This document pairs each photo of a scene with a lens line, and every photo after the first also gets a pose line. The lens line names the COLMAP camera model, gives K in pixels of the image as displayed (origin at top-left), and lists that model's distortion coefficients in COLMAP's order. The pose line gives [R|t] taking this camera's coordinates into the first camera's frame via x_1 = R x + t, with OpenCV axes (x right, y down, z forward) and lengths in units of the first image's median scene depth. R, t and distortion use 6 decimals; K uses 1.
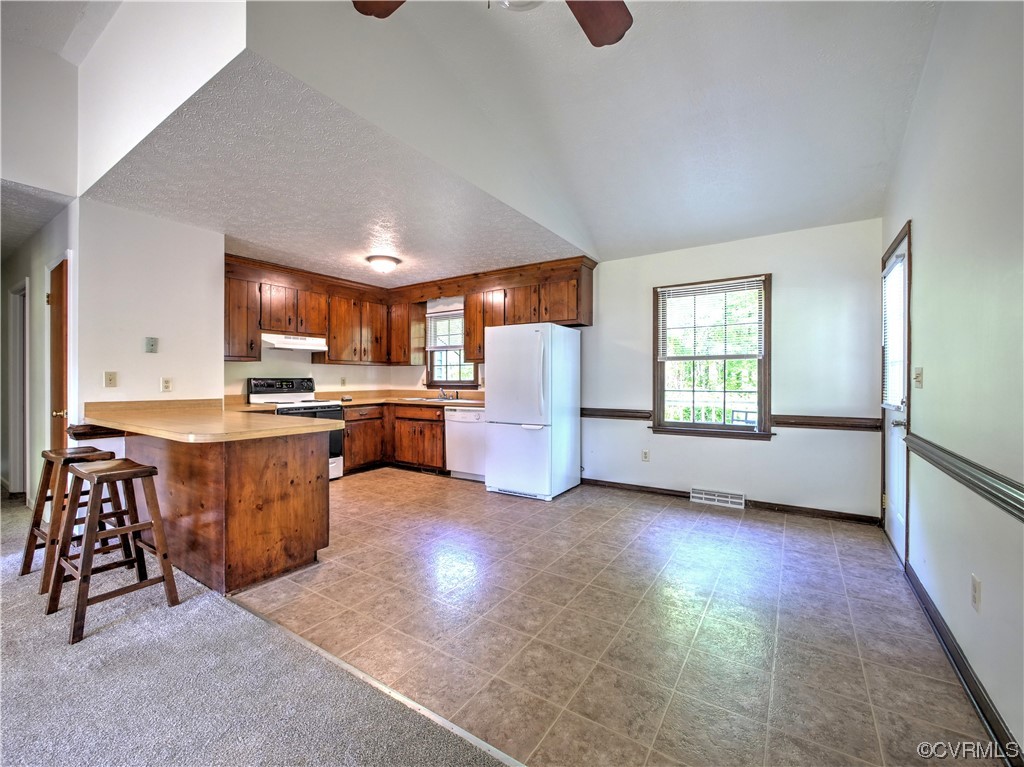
lens RADIAL K [[434.1, 0, 508.8], [0, 434.1, 384.7], [0, 0, 1]] dist [-0.000137, 0.000016]
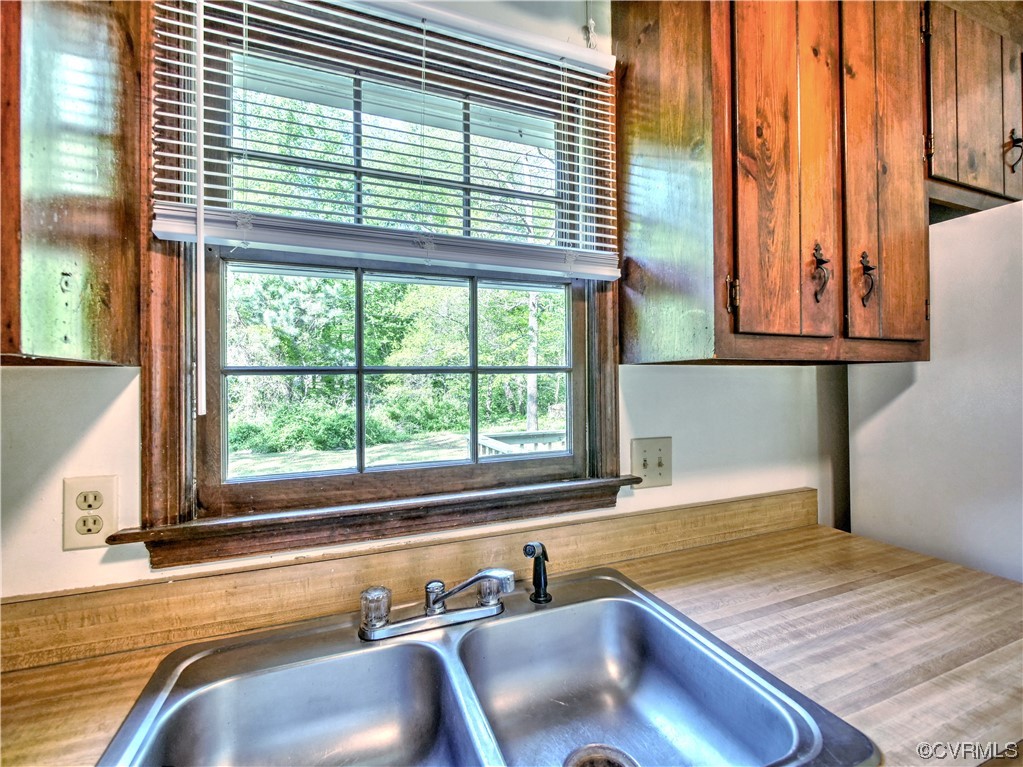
lens RADIAL K [[433.7, 0, 508.3], [0, 433.7, 384.7], [0, 0, 1]] dist [-0.000137, 0.000016]
pose [[0.587862, -0.006012, 0.808939, -0.254223], [0.018170, 0.999818, -0.005773, -0.041691], [-0.808757, 0.018092, 0.587864, 0.959282]]
